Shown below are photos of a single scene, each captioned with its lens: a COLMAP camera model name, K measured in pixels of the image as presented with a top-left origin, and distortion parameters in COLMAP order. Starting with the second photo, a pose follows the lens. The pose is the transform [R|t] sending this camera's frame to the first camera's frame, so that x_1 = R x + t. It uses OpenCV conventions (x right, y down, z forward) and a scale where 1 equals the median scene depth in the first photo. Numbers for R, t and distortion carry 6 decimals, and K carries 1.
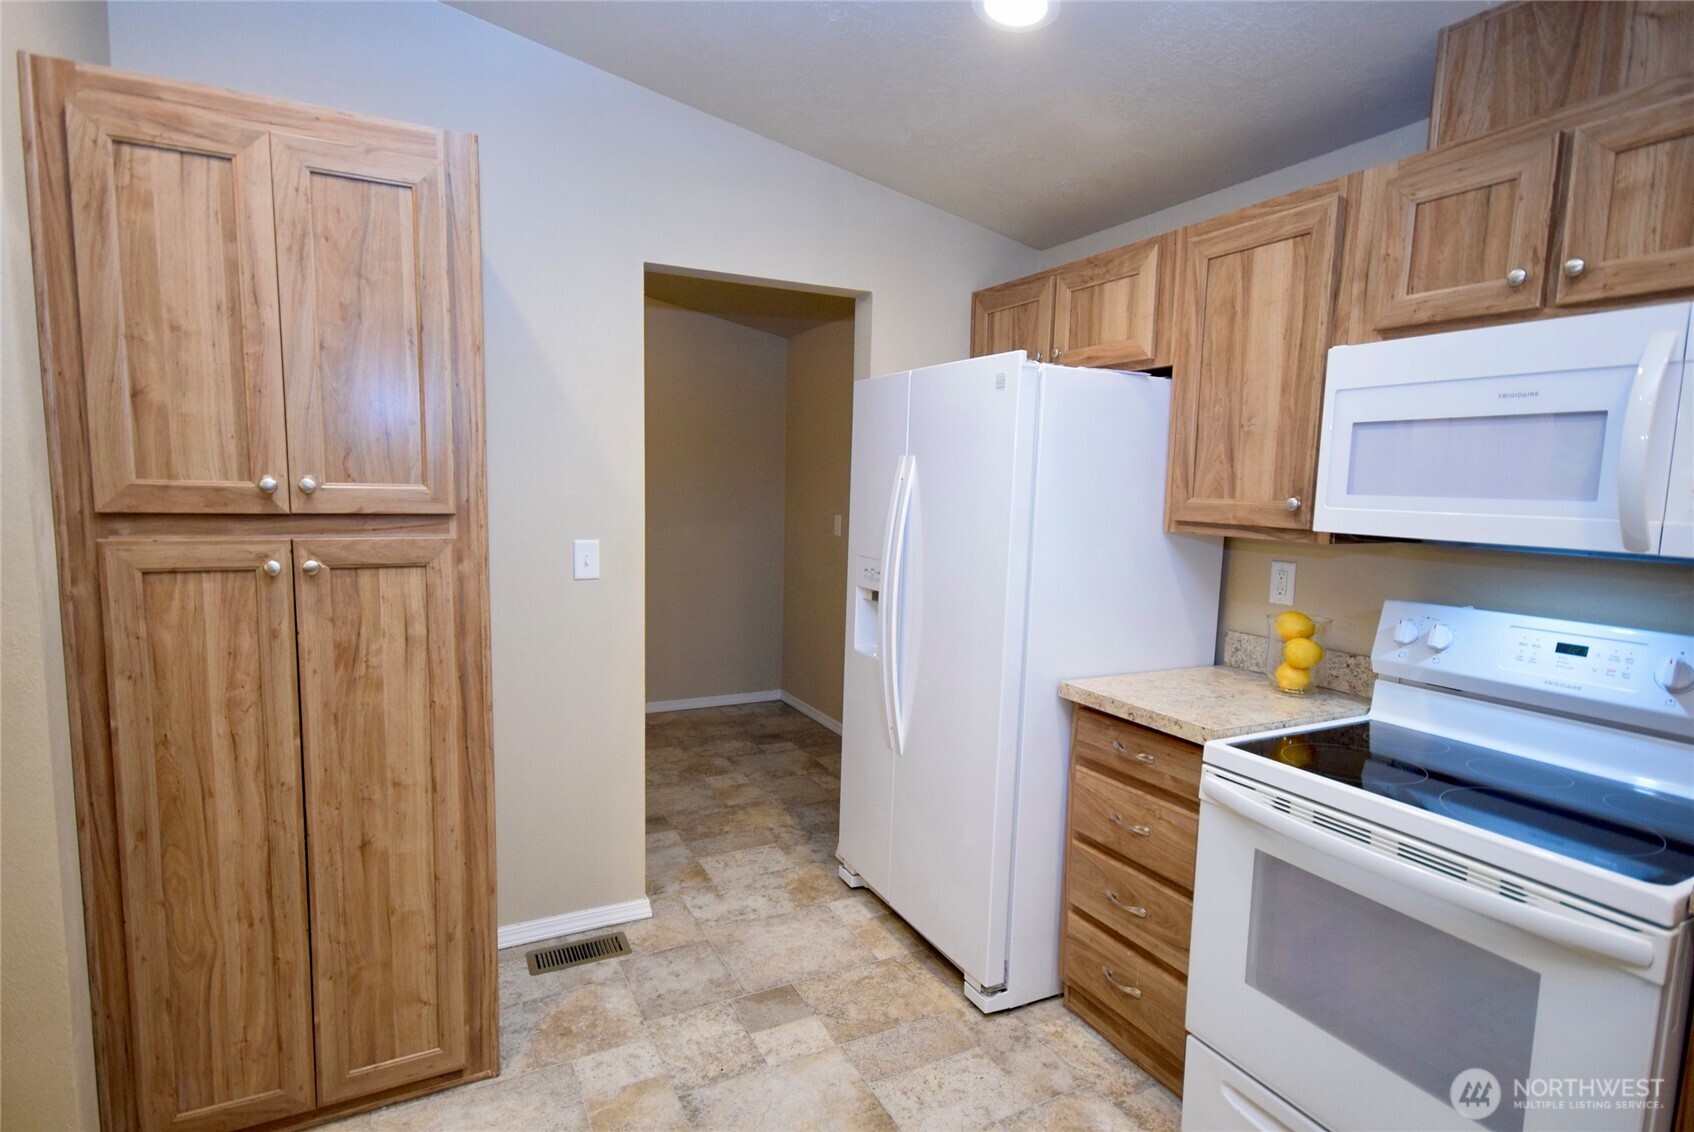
lens RADIAL K [[859.6, 0, 846.4], [0, 859.6, 568.0], [0, 0, 1]] dist [0.005285, -0.001198]
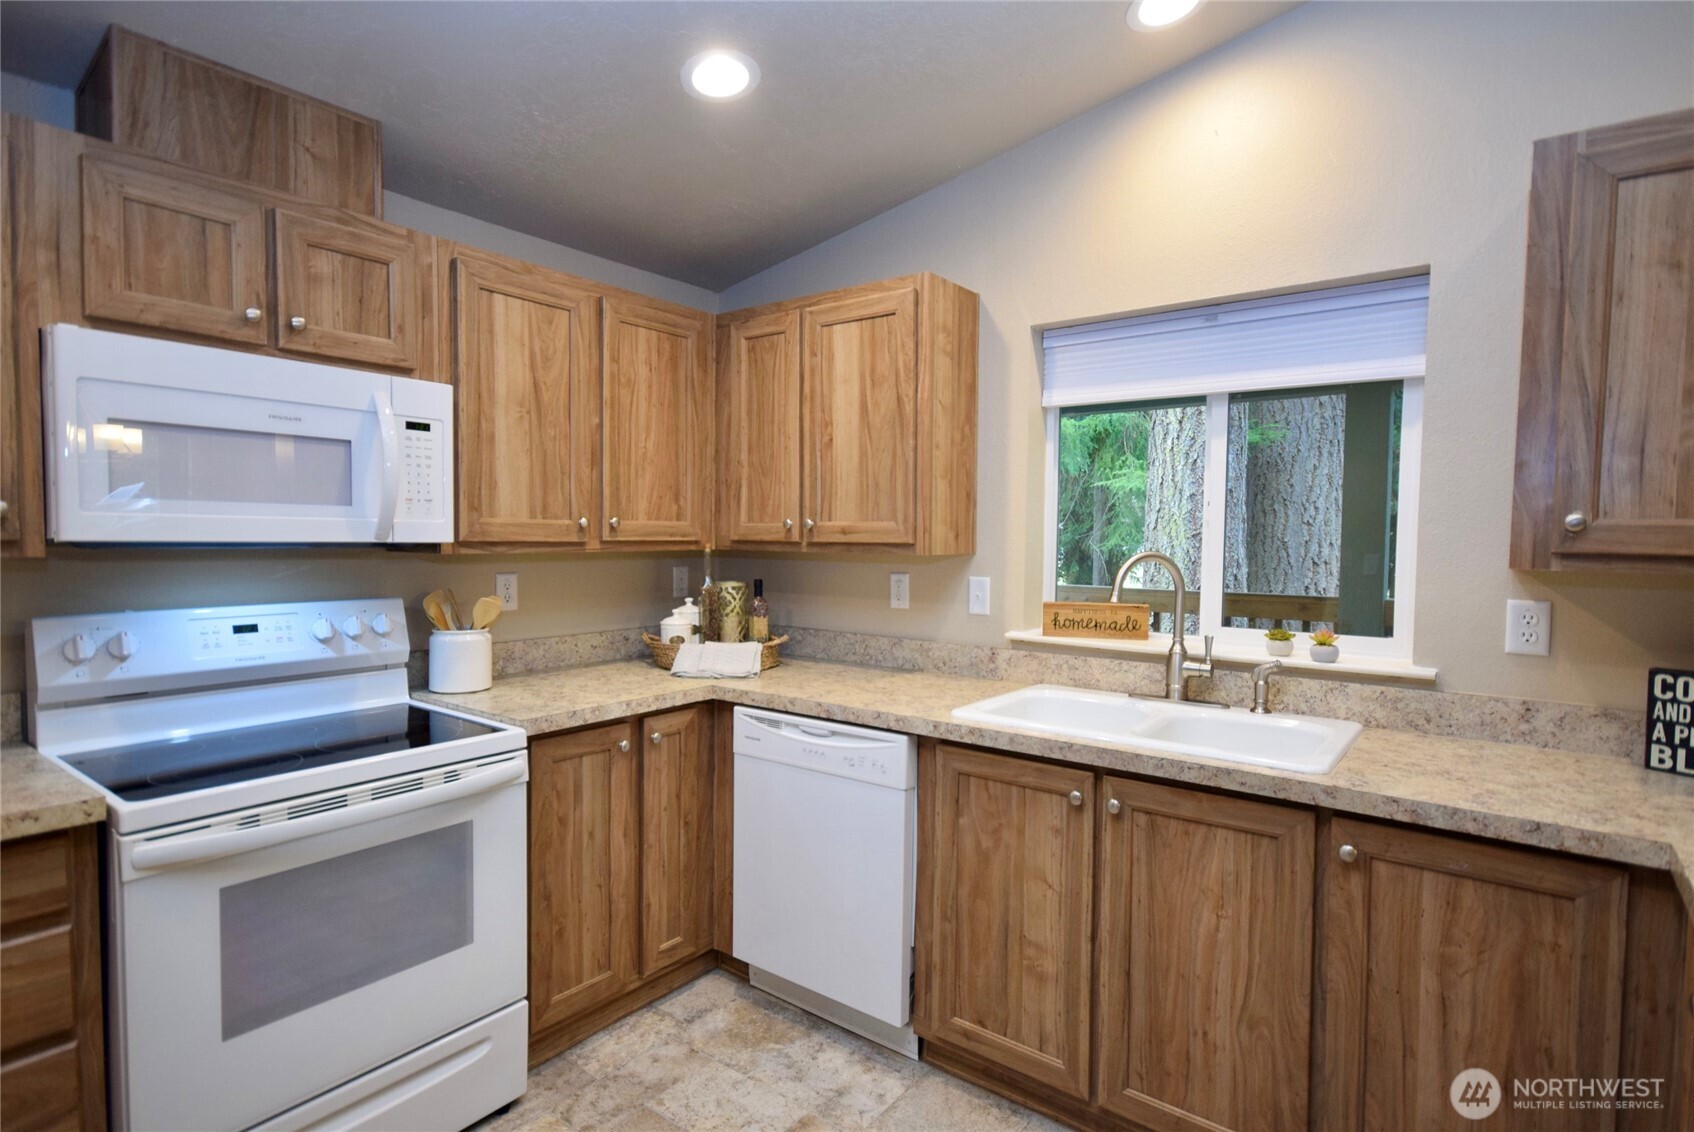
lens RADIAL K [[859.6, 0, 849.7], [0, 859.6, 568.3], [0, 0, 1]] dist [0.005285, -0.001198]
pose [[-0.429118, -0.065135, 0.900897, -0.626110], [0.068840, 0.992137, 0.104522, -0.059430], [-0.900621, 0.106870, -0.421260, 0.770659]]
